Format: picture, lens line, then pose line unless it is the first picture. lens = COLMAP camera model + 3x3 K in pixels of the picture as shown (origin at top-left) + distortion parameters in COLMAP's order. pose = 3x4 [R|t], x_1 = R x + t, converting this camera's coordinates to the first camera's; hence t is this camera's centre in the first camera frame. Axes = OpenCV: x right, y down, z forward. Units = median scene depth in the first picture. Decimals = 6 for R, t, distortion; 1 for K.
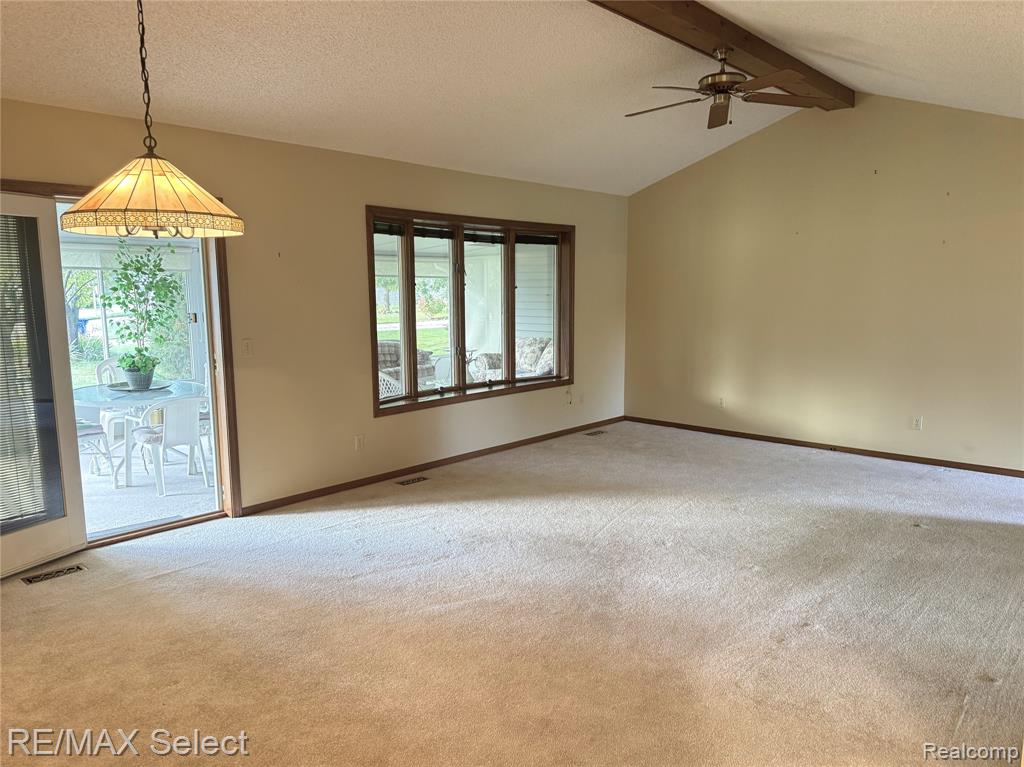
lens RADIAL K [[729.1, 0, 512.0], [0, 729.1, 383.5], [0, 0, 1]] dist [0.041923, -0.002188]
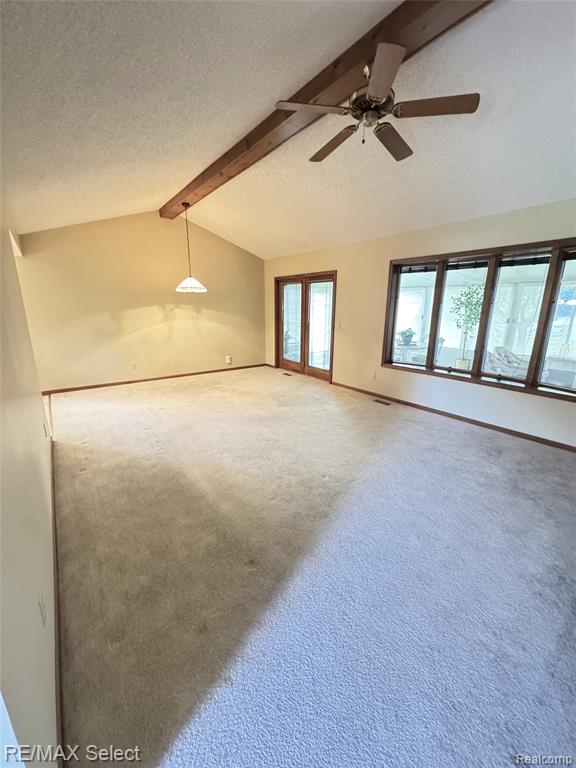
lens RADIAL K [[307.5, 0, 288.0], [0, 307.5, 384.0], [0, 0, 1]] dist [-0.000950, -0.000142]
pose [[-0.183657, 0.253257, -0.949806, 0.664259], [-0.126566, 0.952106, 0.278343, -0.109690], [0.974808, 0.171333, -0.142807, 0.824411]]
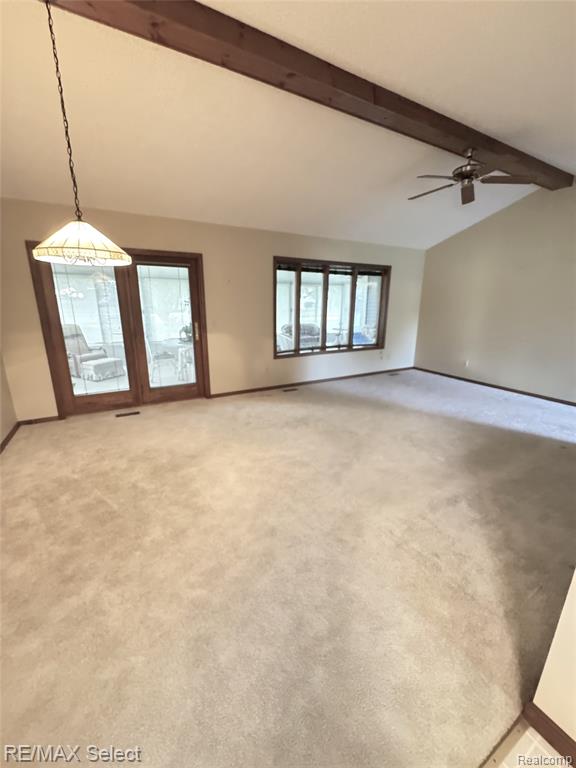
lens RADIAL K [[316.9, 0, 288.0], [0, 316.9, 384.0], [0, 0, 1]] dist [-0.001620, -0.000022]
pose [[0.951976, 0.092650, -0.291817, 0.120773], [-0.054921, 0.989331, 0.134938, -0.008247], [0.301206, -0.112431, 0.946908, 0.119822]]
